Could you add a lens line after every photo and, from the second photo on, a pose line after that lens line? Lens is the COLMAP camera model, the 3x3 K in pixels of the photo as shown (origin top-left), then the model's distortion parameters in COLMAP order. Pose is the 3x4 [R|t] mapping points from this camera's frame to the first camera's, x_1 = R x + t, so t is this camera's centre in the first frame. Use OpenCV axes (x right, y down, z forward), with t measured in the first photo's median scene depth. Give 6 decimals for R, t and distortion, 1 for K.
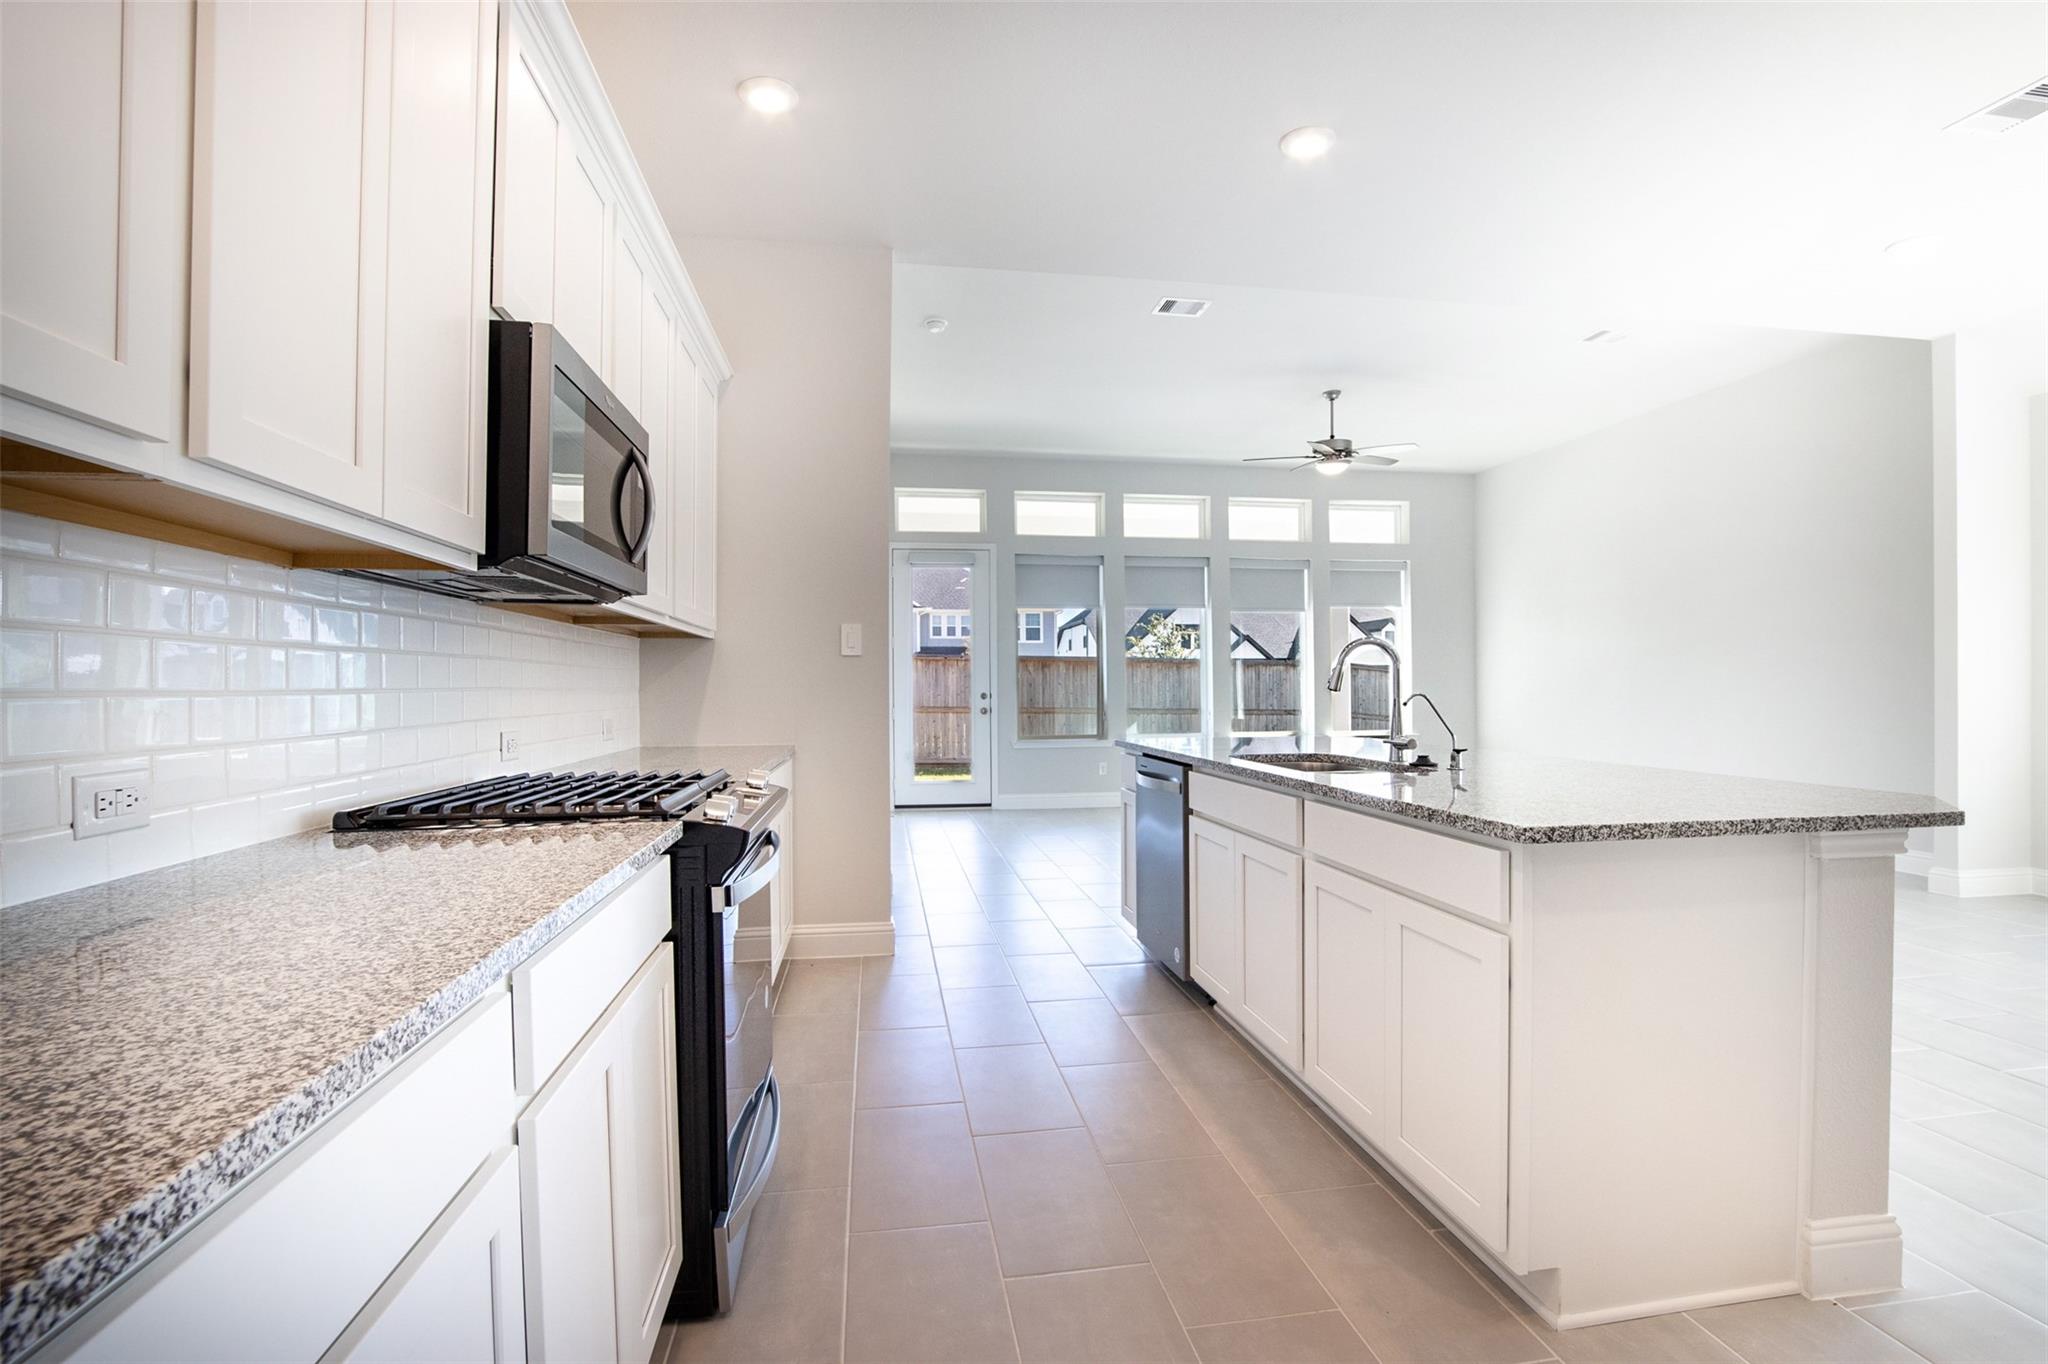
lens RADIAL K [[963.2, 0, 1036.4], [0, 963.2, 681.6], [0, 0, 1]] dist [-0.000011, 0.000944]
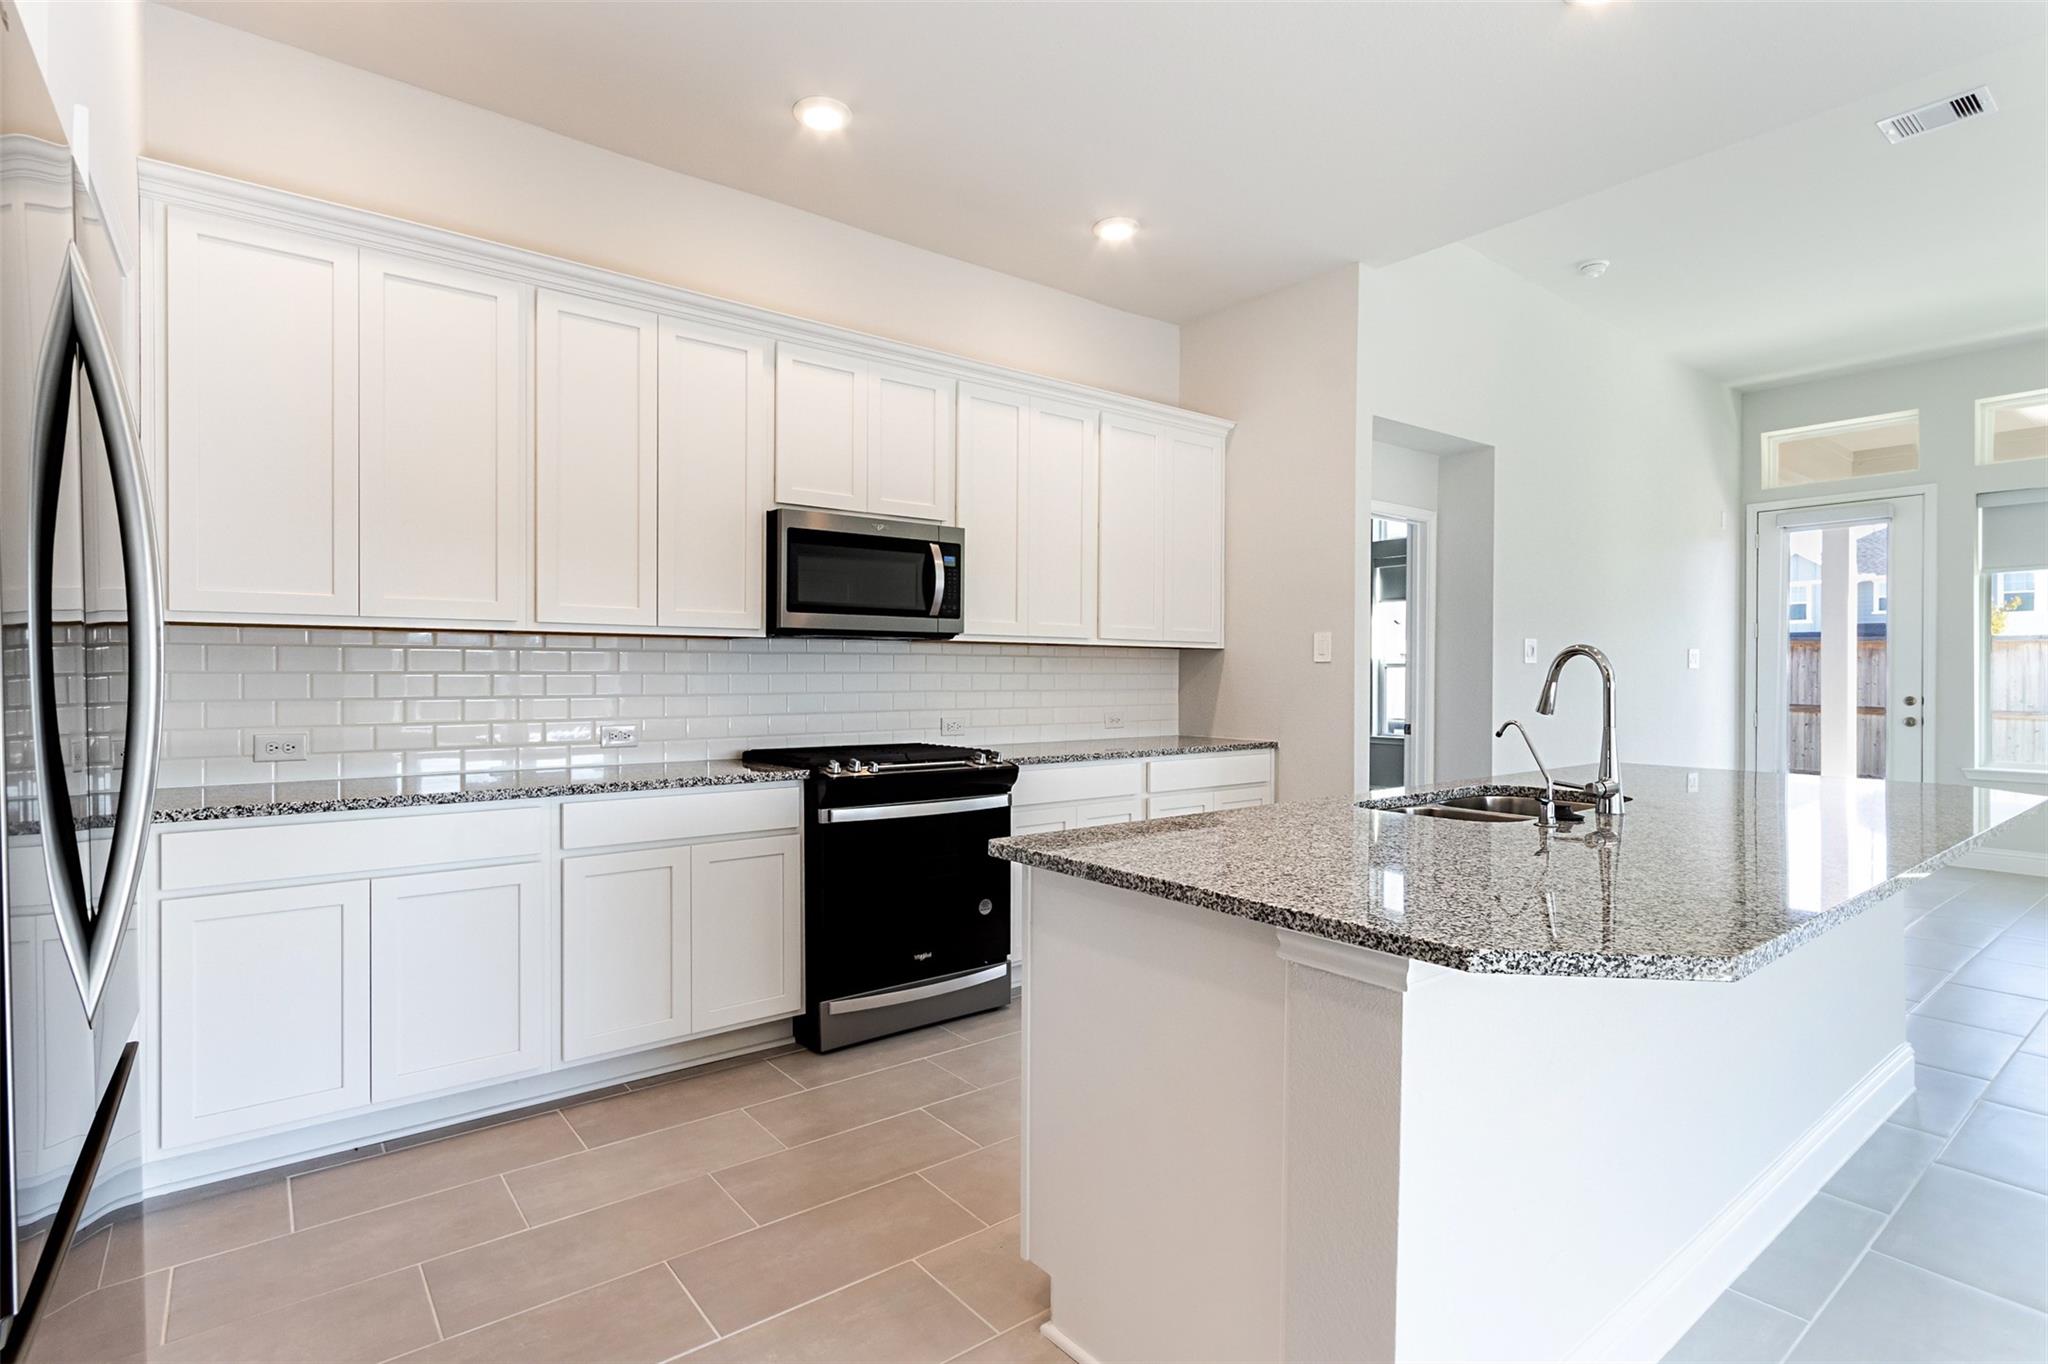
lens RADIAL K [[963.2, 0, 1020.5], [0, 963.2, 683.8], [0, 0, 1]] dist [-0.000011, 0.000944]
pose [[0.462687, 0.012594, -0.886432, 0.270285], [0.000888, 0.999892, 0.014670, -0.008724], [0.886521, -0.007575, 0.462626, 0.091235]]
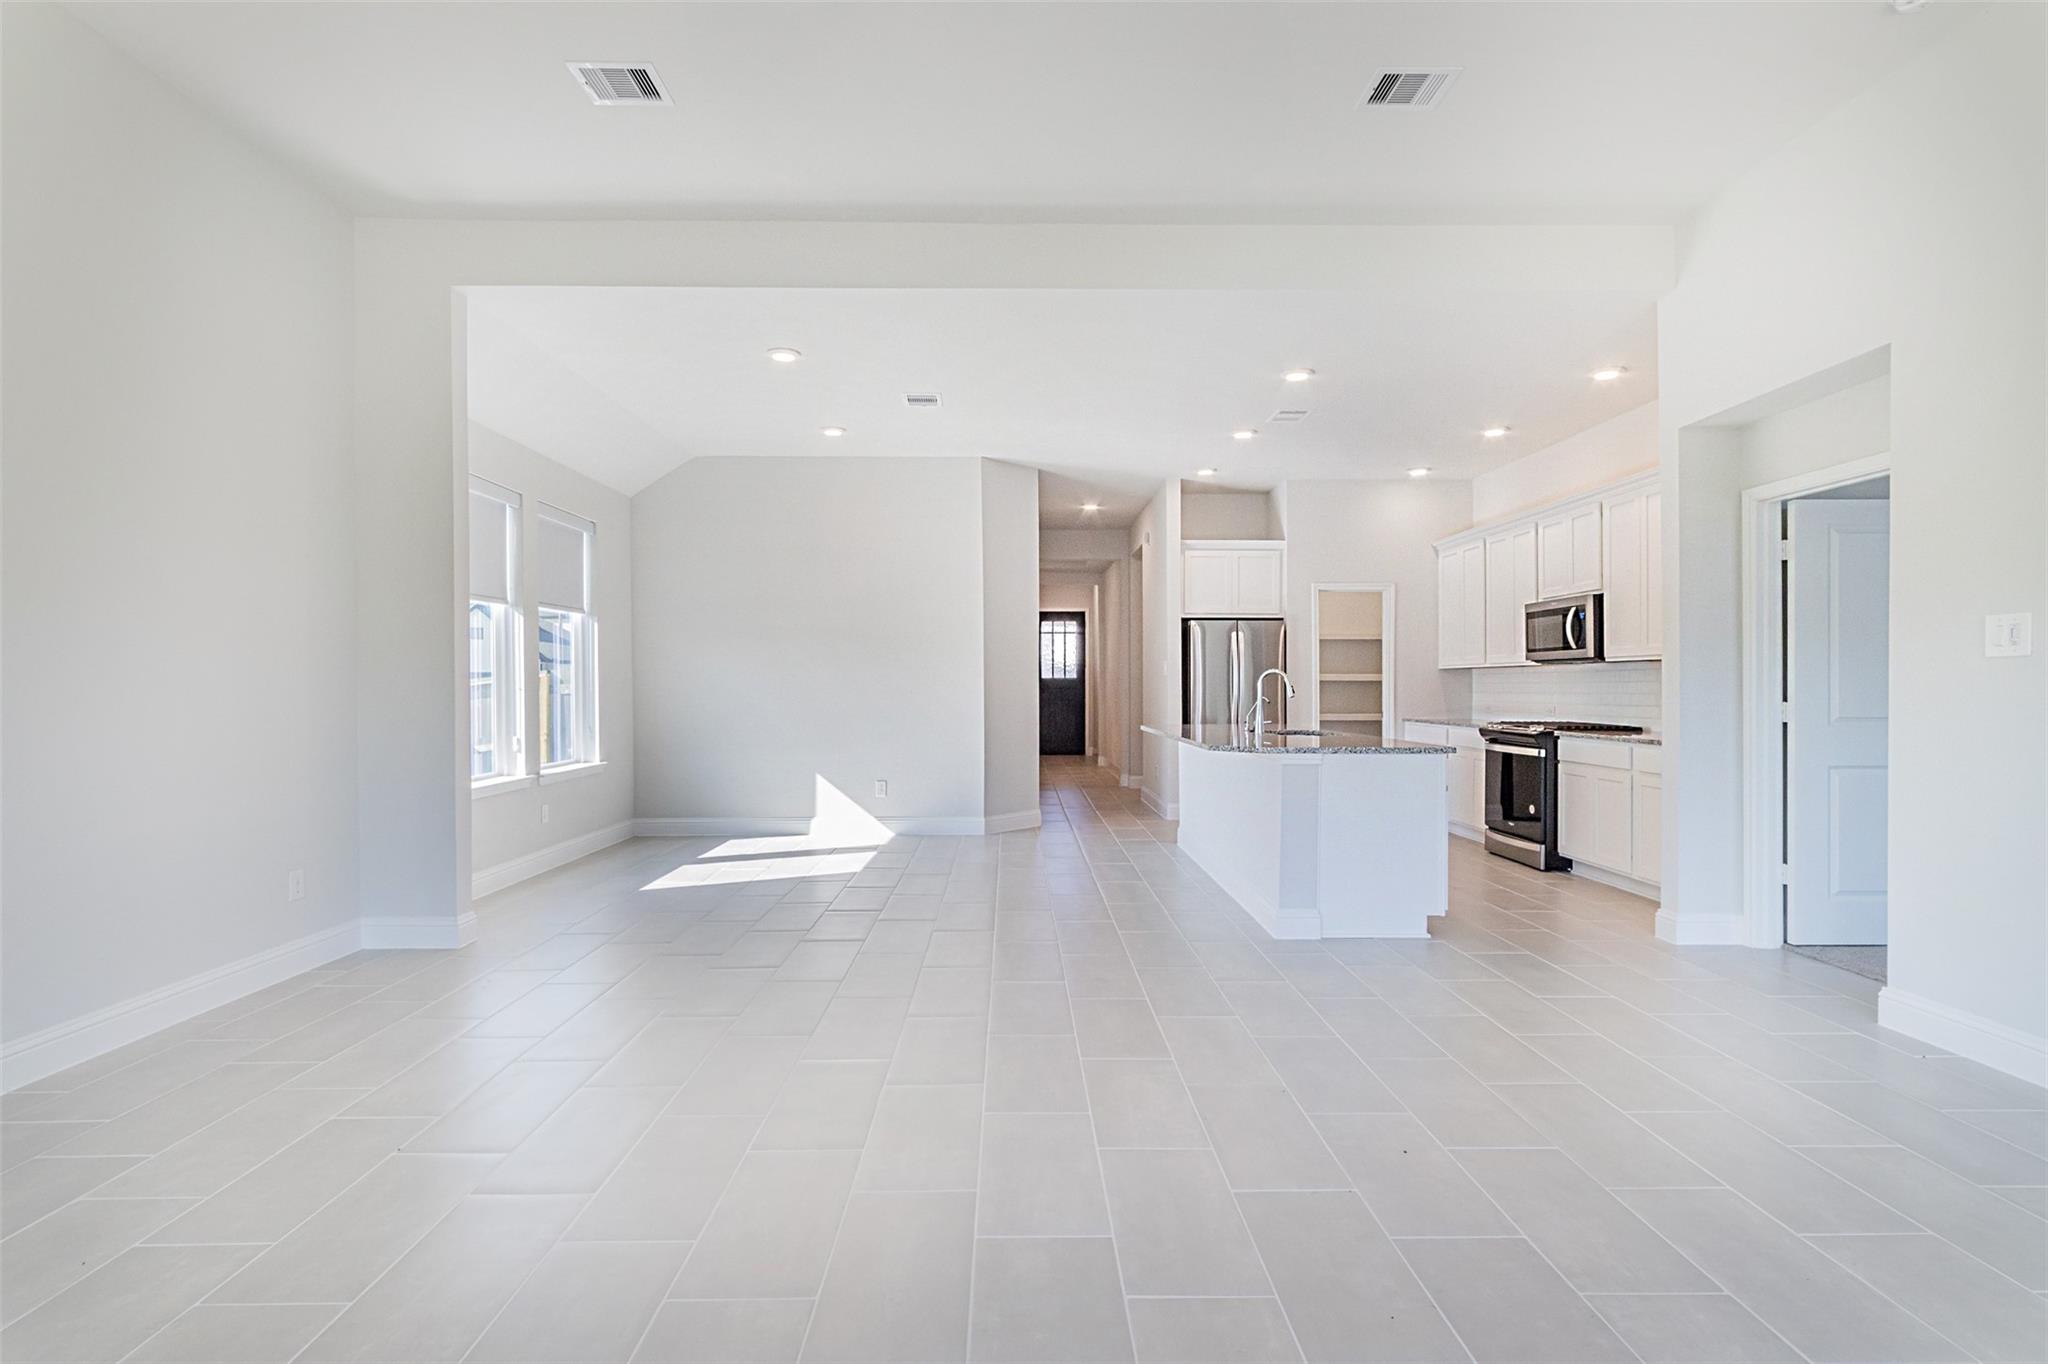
lens RADIAL K [[963.2, 0, 1032.3], [0, 963.2, 680.2], [0, 0, 1]] dist [-0.000011, 0.000944]
pose [[-0.989819, 0.003998, 0.142276, 0.183612], [0.002494, 0.999939, -0.010748, -0.001507], [-0.142310, -0.010284, -0.989769, 1.011497]]
